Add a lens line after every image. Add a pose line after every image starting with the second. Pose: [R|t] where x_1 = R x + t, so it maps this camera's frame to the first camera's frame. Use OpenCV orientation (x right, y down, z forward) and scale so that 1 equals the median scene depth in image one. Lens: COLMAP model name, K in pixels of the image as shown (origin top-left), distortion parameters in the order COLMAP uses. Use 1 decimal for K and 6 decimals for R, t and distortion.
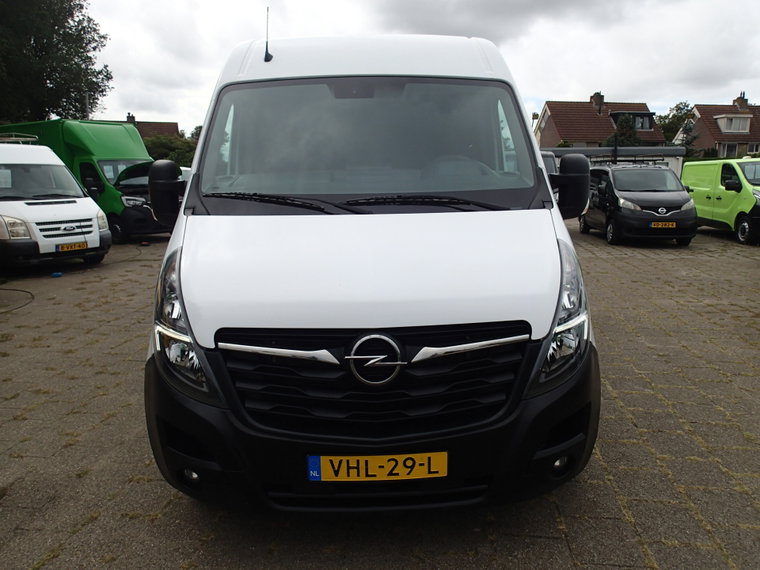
lens RADIAL K [[562.3, 0, 380.0], [0, 562.3, 285.0], [0, 0, 1]] dist [0.003425, 0.004247]
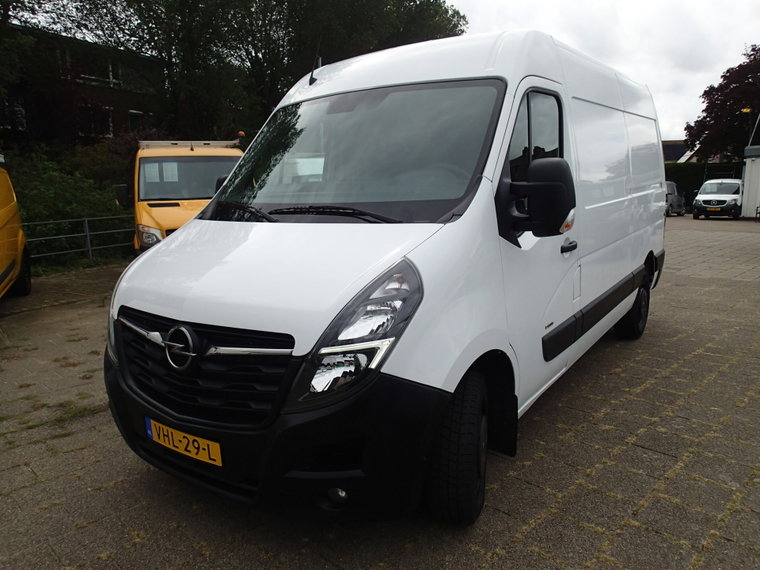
lens RADIAL K [[562.3, 0, 380.0], [0, 562.3, 285.0], [0, 0, 1]] dist [0.003425, 0.004247]
pose [[0.813787, 0.104506, -0.571690, 0.748575], [-0.106834, 0.993836, 0.029599, -0.056273], [0.571260, 0.036989, 0.819935, 0.216720]]
